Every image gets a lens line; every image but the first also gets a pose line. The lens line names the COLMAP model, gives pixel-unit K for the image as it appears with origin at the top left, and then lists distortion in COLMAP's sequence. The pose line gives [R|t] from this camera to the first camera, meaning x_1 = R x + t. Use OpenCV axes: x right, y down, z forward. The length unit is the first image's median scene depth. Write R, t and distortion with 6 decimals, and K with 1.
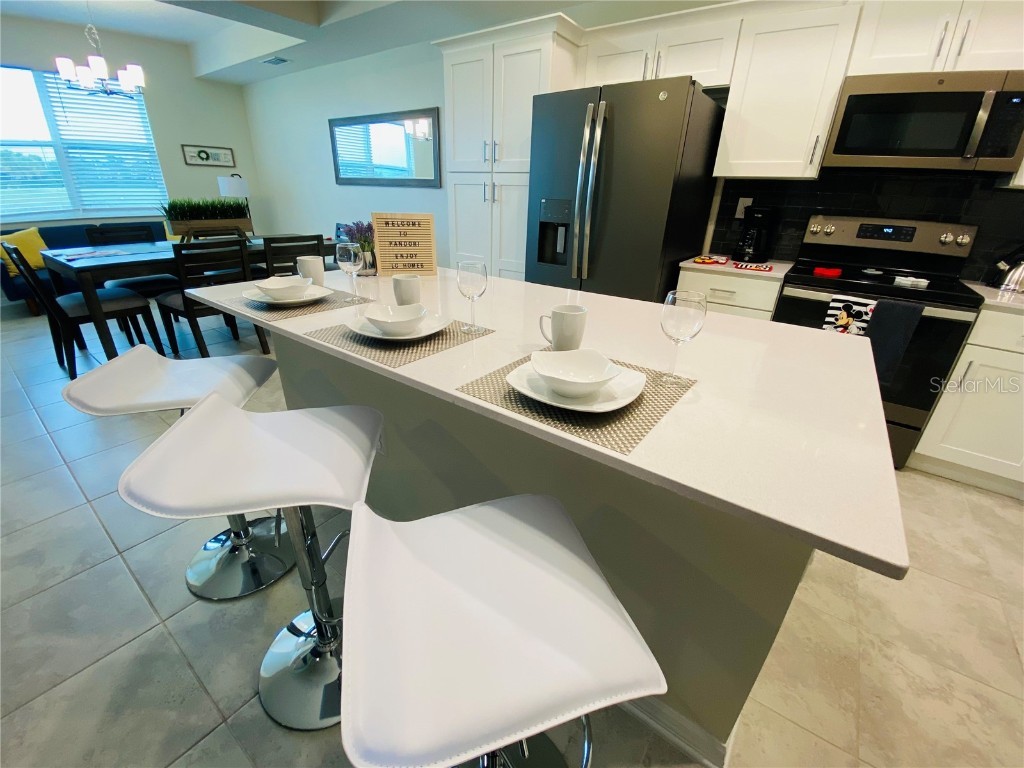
lens RADIAL K [[417.5, 0, 511.8], [0, 417.5, 384.8], [0, 0, 1]] dist [0.010672, -0.015581]
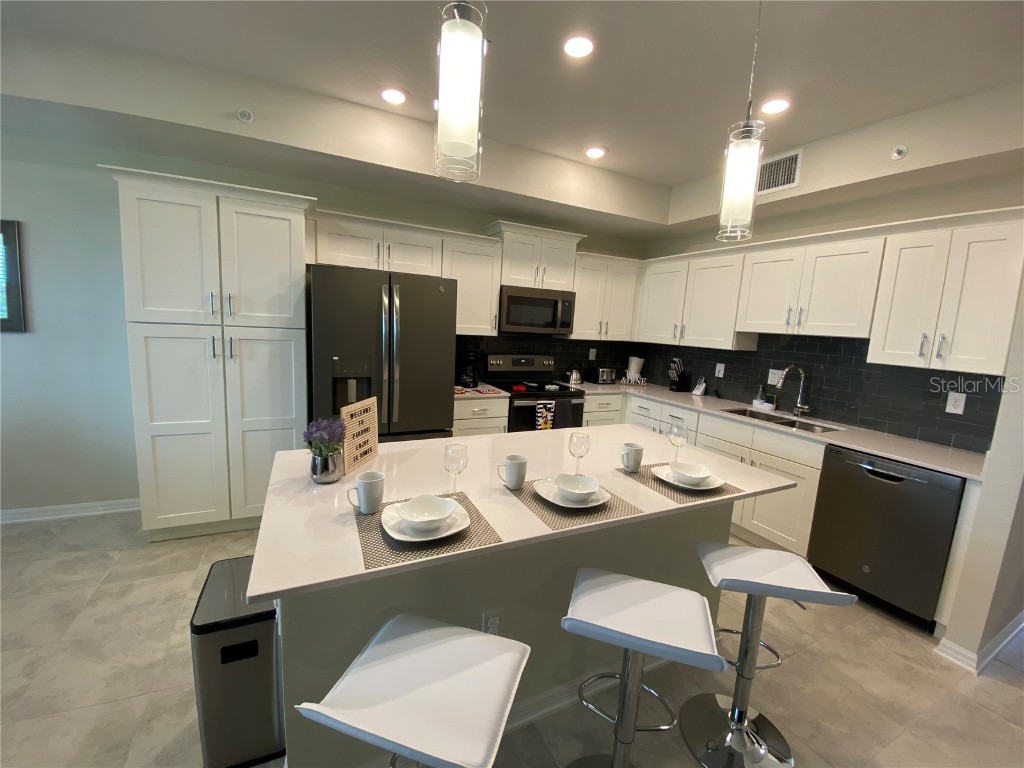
lens RADIAL K [[417.5, 0, 512.2], [0, 417.5, 379.3], [0, 0, 1]] dist [0.010672, -0.015581]
pose [[0.443848, -0.125506, 0.887269, -0.752623], [0.333903, 0.942002, -0.033784, -0.254225], [-0.831569, 0.311256, 0.460013, 0.230313]]
